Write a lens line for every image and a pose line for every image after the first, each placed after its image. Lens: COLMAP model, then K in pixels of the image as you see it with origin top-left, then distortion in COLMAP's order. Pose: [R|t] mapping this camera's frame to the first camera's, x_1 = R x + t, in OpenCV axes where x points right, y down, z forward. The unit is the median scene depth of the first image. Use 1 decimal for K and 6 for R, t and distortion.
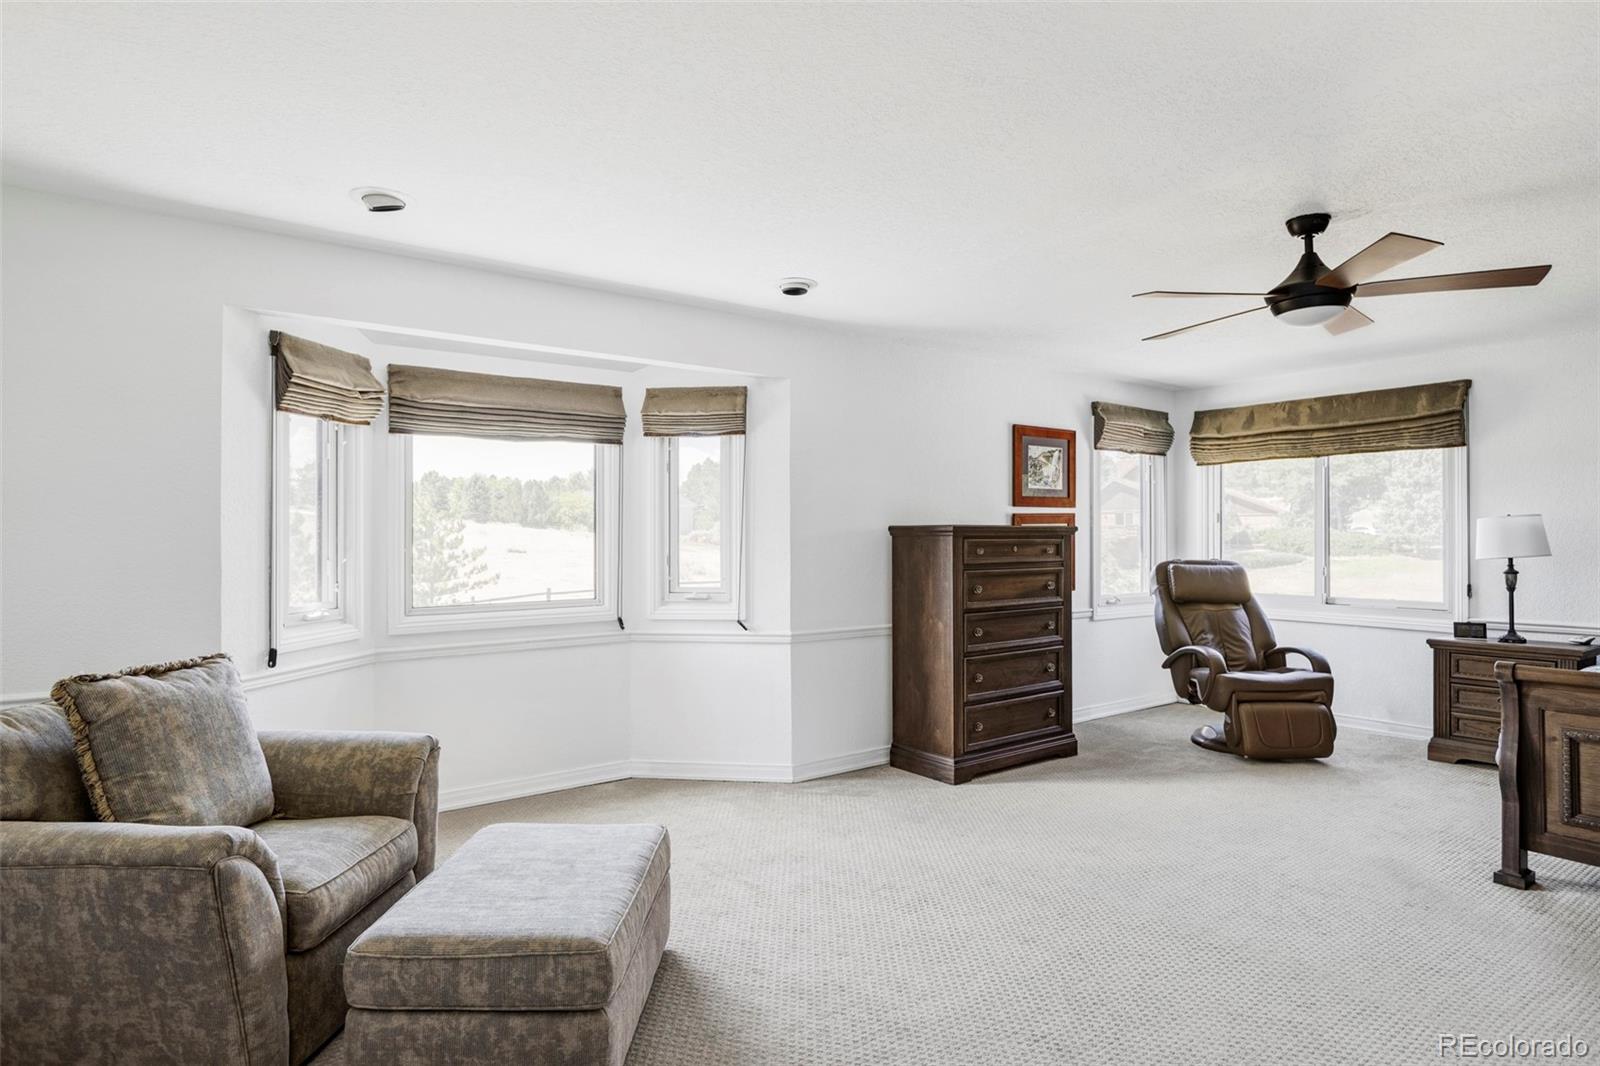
lens RADIAL K [[896.2, 0, 800.0], [0, 896.2, 533.0], [0, 0, 1]] dist [-0.001016, 0.010151]
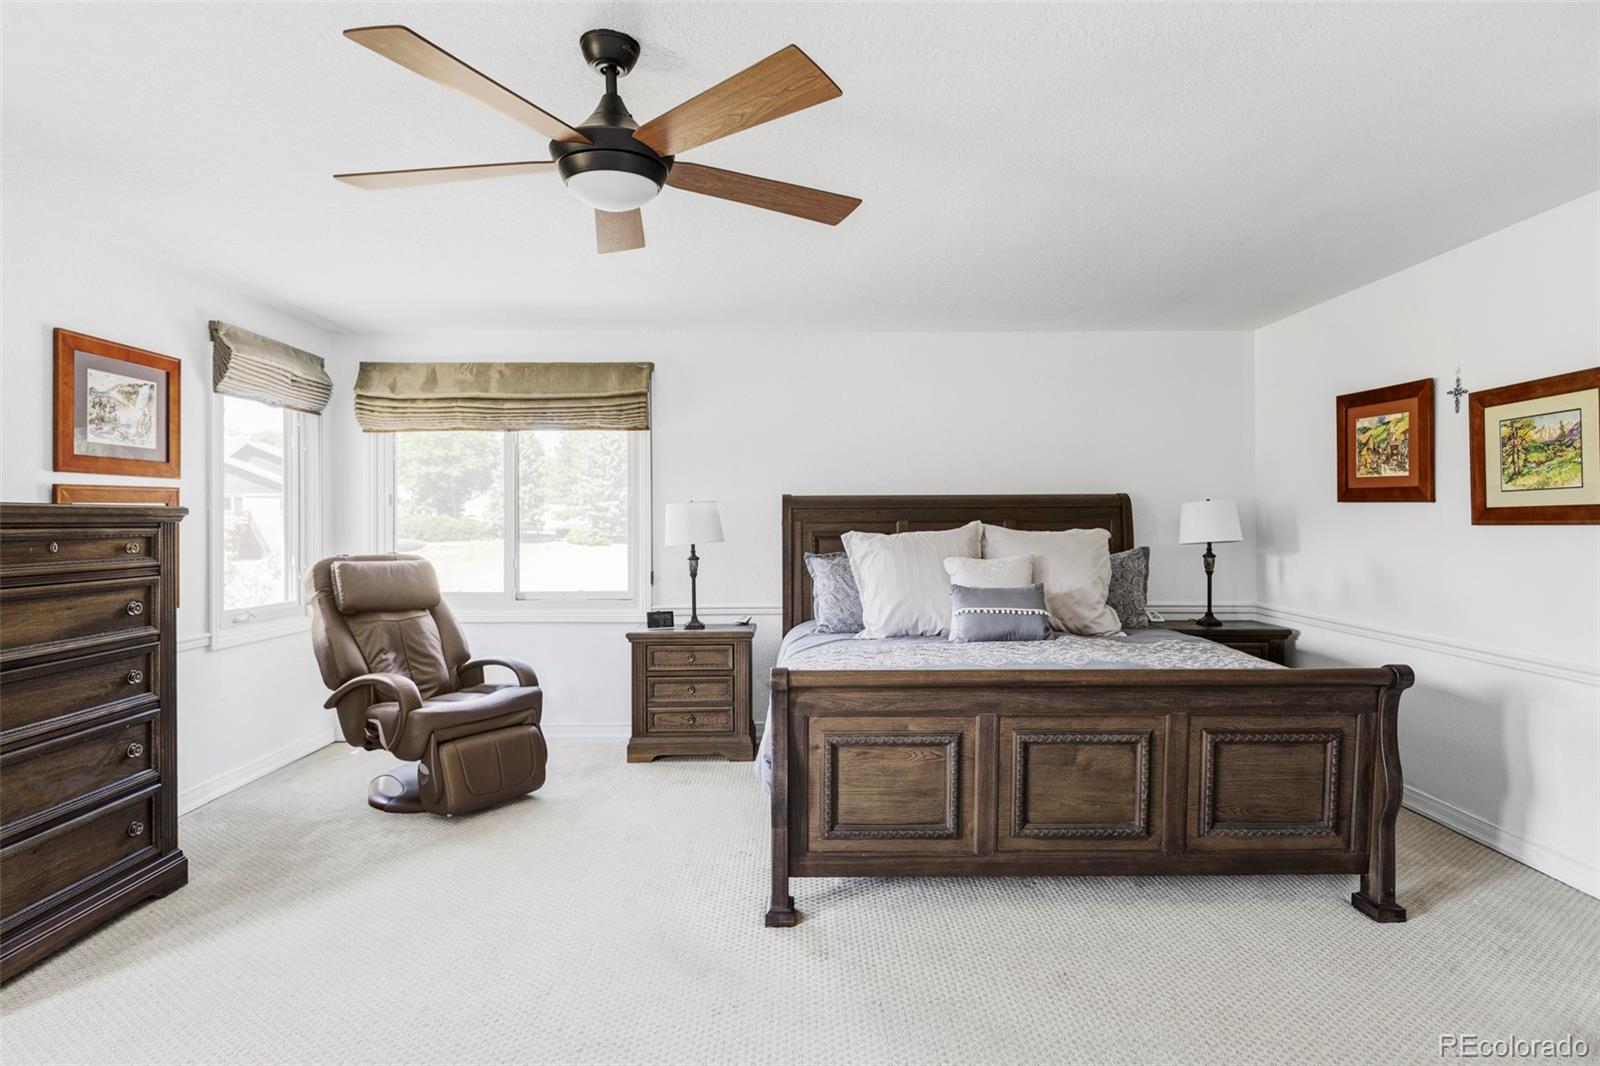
lens RADIAL K [[865.9, 0, 804.6], [0, 865.9, 520.3], [0, 0, 1]] dist [-0.000661, -0.000713]
pose [[0.593235, 0.000038, 0.805029, 0.082281], [-0.000134, 1.000000, 0.000052, 0.001364], [-0.805029, -0.000139, 0.593235, 0.304133]]
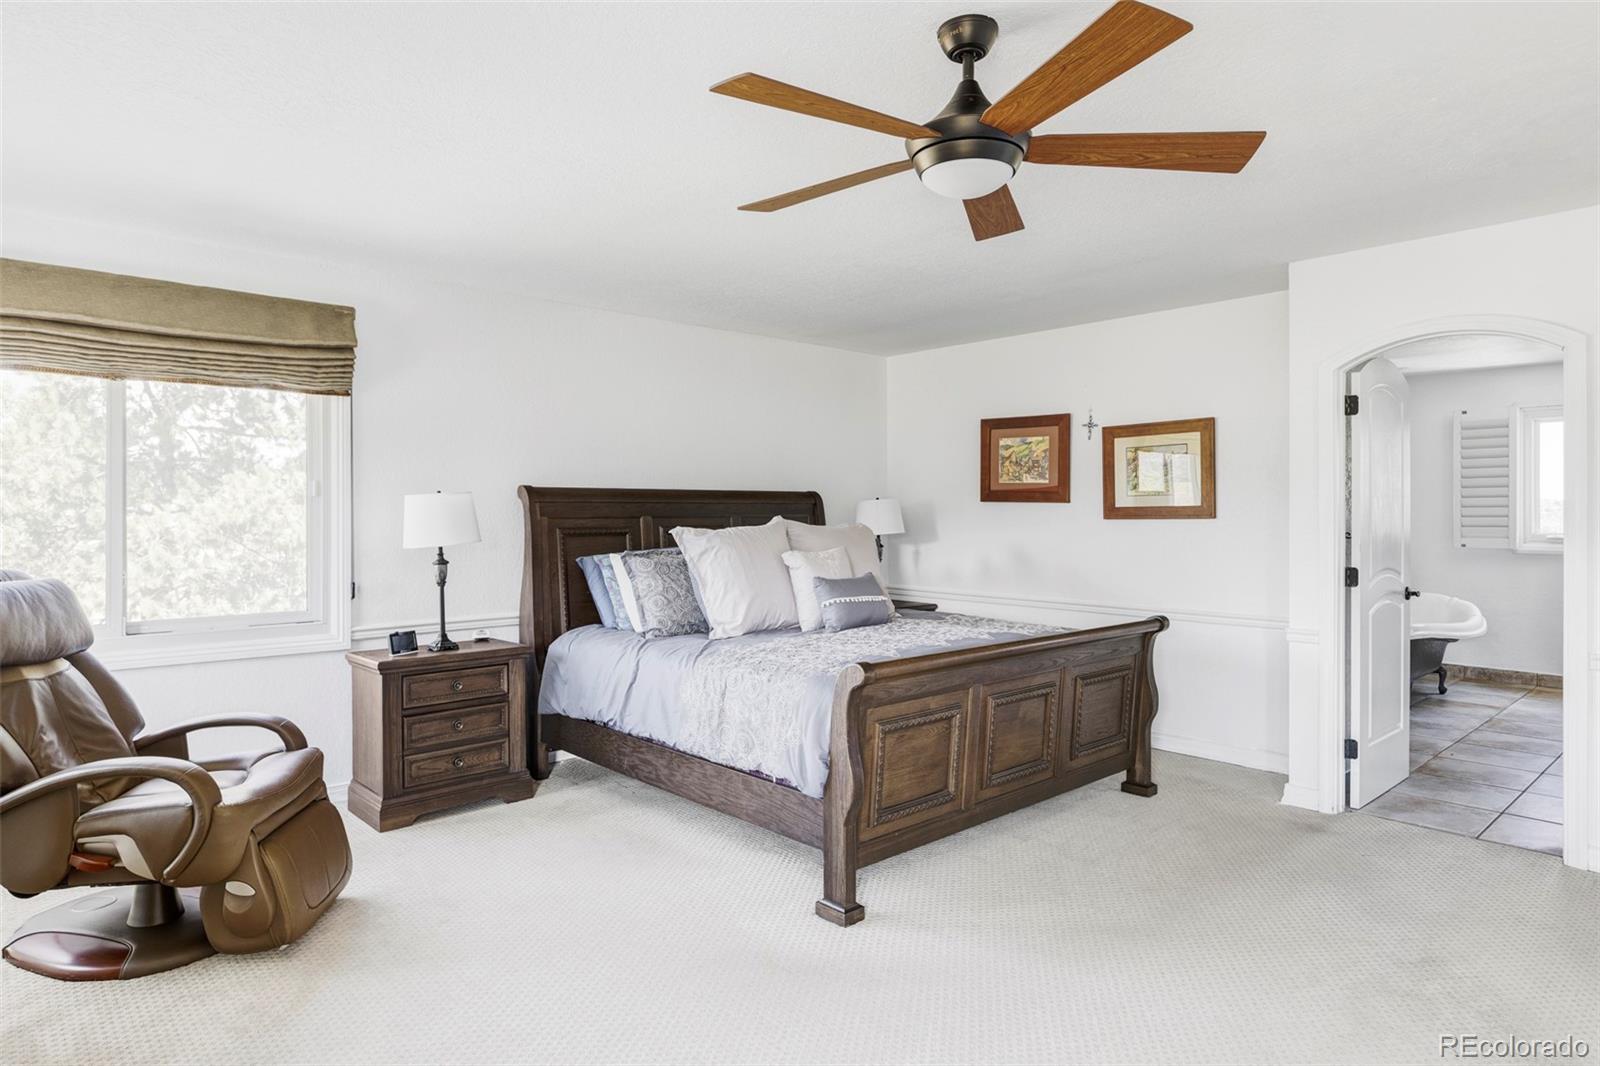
lens RADIAL K [[914.8, 0, 798.7], [0, 914.8, 521.7], [0, 0, 1]] dist [-0.003213, -0.000244]
pose [[-0.090525, -0.005679, 0.995878, -0.045438], [-0.000628, 0.999984, 0.005645, 0.002287], [-0.995894, -0.000114, -0.090527, 0.698274]]
